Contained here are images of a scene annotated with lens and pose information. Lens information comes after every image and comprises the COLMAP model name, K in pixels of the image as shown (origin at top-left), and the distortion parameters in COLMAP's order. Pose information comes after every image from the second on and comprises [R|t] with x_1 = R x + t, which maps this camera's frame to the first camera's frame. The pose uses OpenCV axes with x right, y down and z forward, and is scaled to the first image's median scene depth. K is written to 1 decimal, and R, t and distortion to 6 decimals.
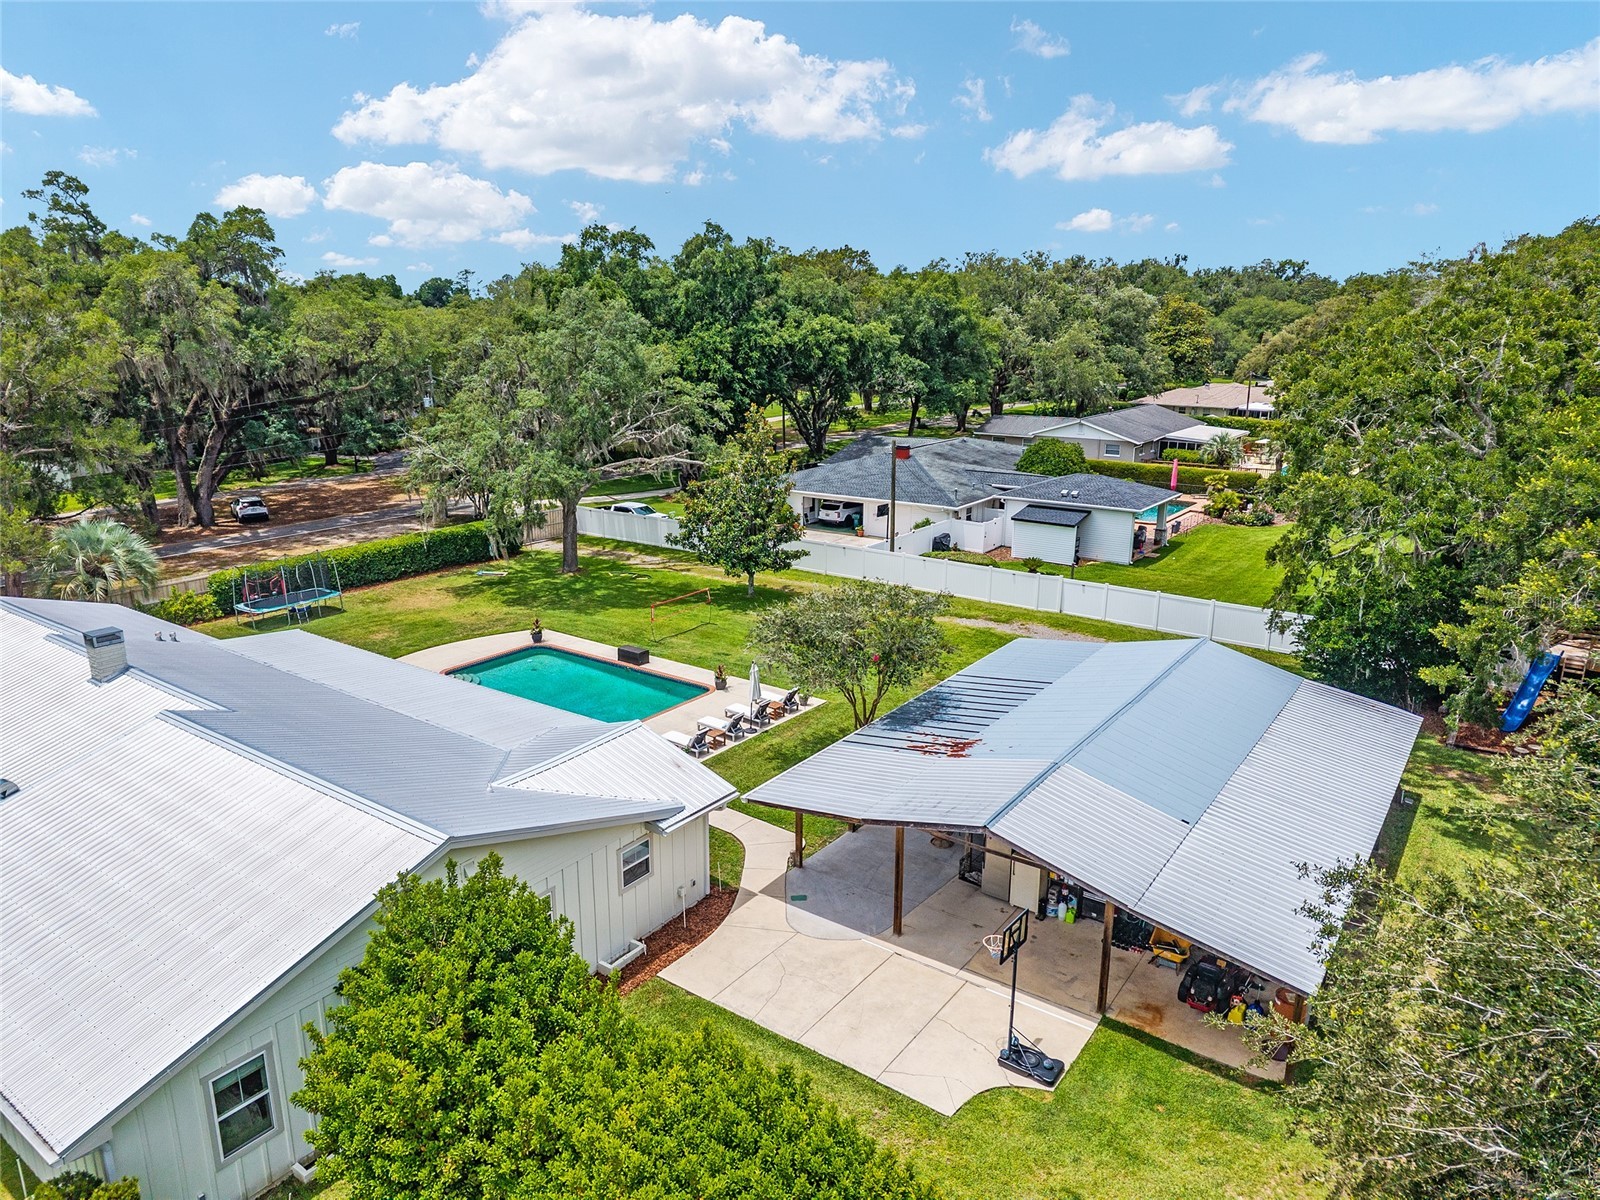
lens RADIAL K [[1074.4, 0, 792.8], [0, 1074.4, 602.6], [0, 0, 1]] dist [0.013631, -0.008127]
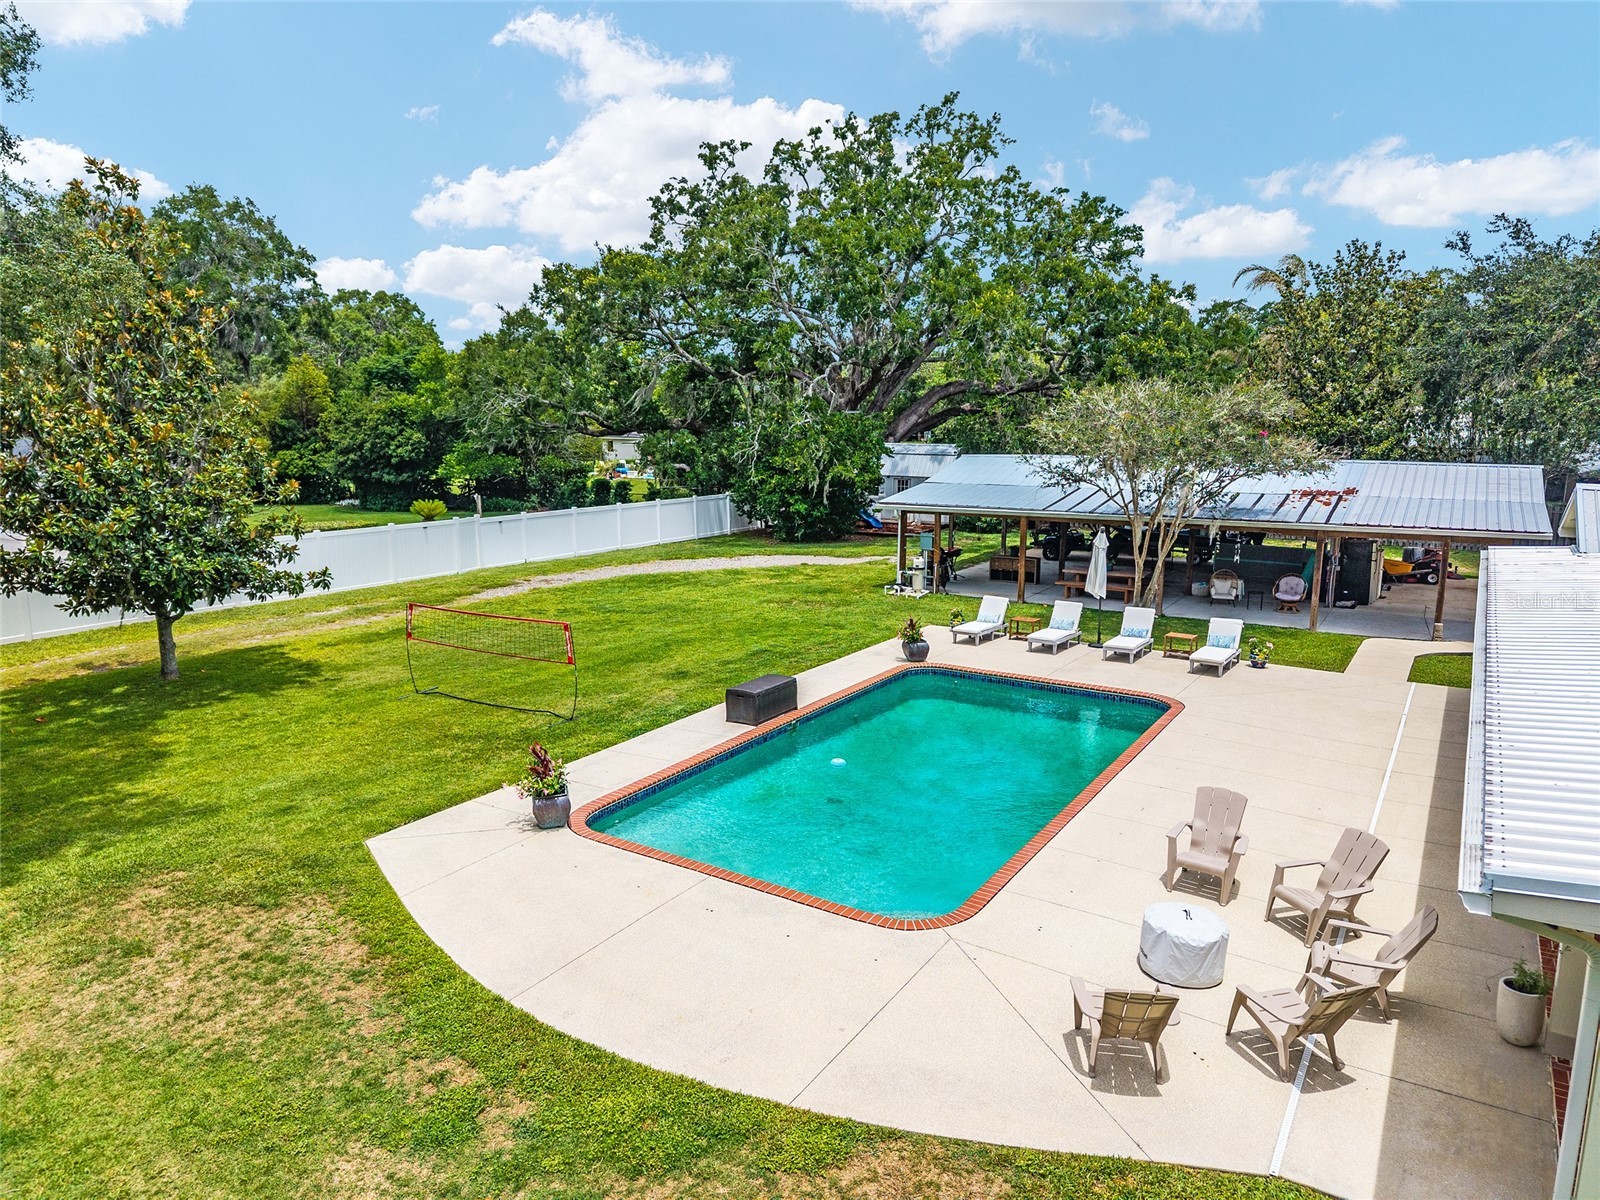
lens RADIAL K [[1071.2, 0, 790.3], [0, 1071.2, 601.3], [0, 0, 1]] dist [0.085828, -0.128485]
pose [[-0.059060, -0.184105, 0.981131, -0.303039], [0.241702, 0.950965, 0.192994, -0.037466], [-0.968552, 0.248539, -0.011665, 0.526714]]
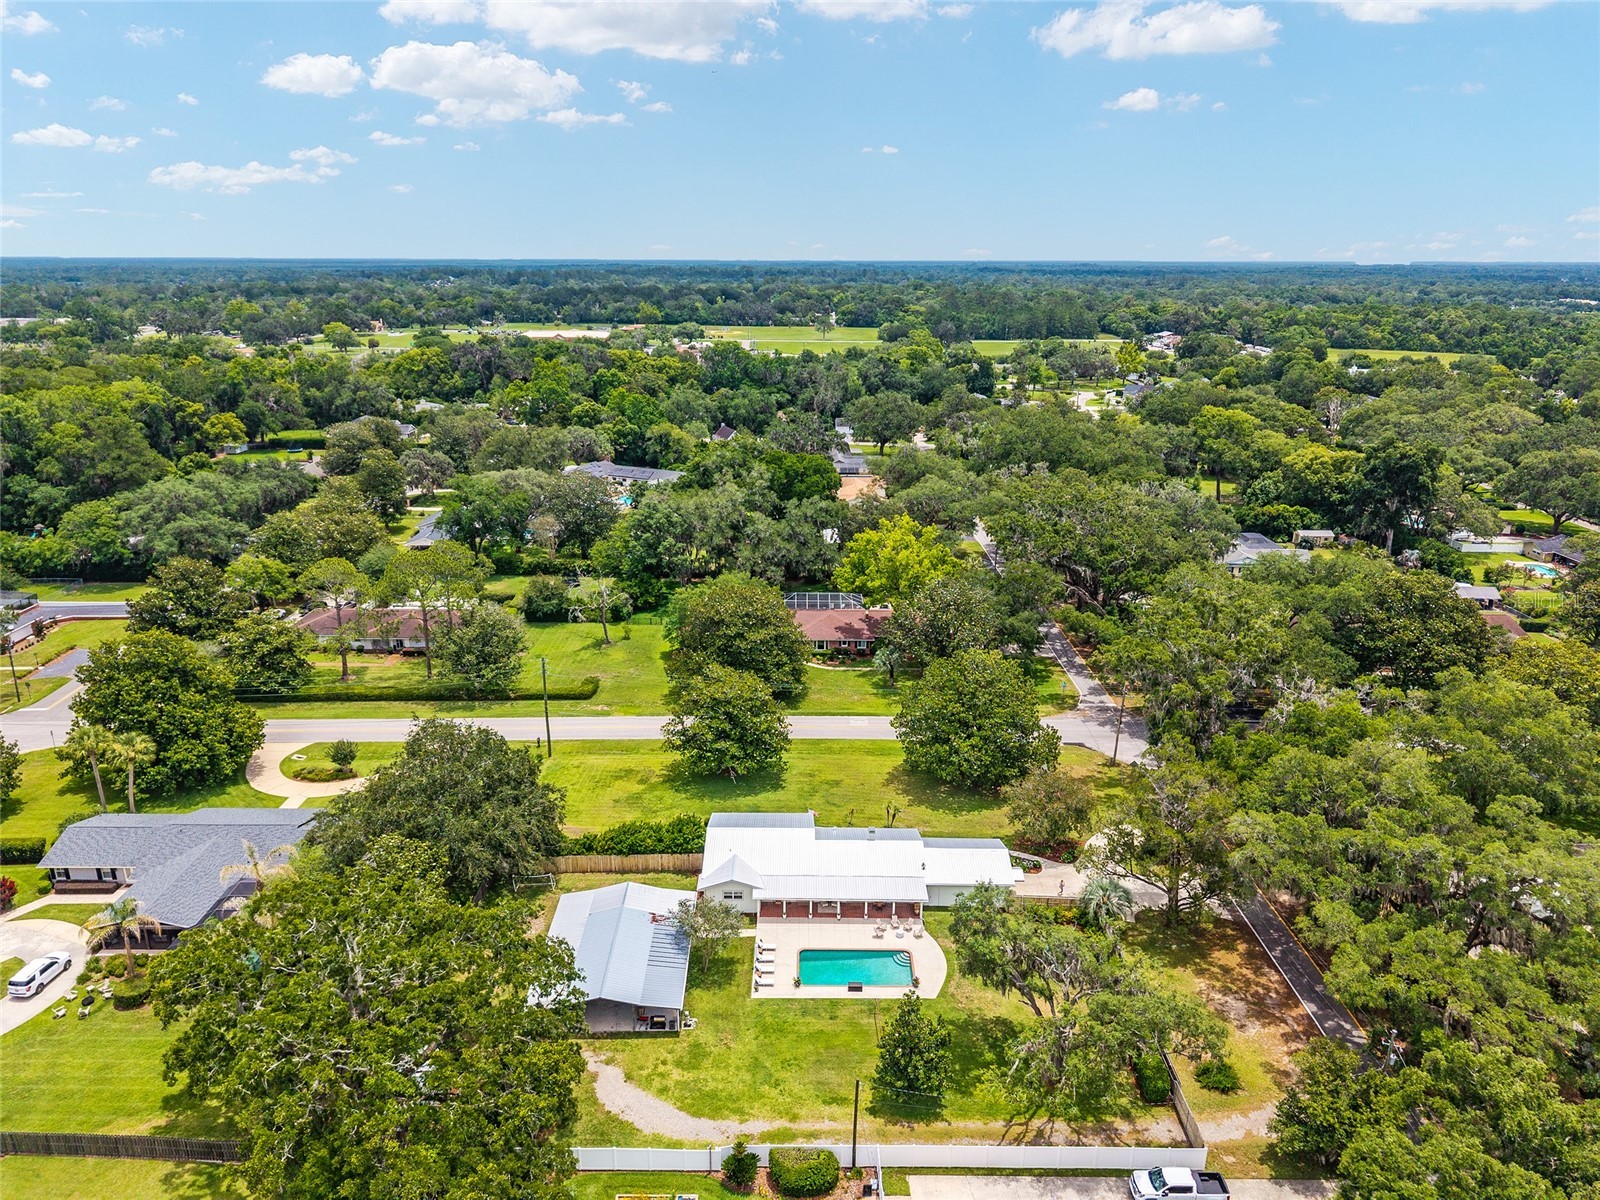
lens RADIAL K [[1074.4, 0, 792.8], [0, 1074.4, 602.6], [0, 0, 1]] dist [0.013631, -0.008127]
pose [[-0.808001, 0.173553, -0.563040, 0.549979], [-0.150096, 0.863467, 0.481555, -0.885075], [0.569742, 0.473607, -0.671633, 1.080837]]
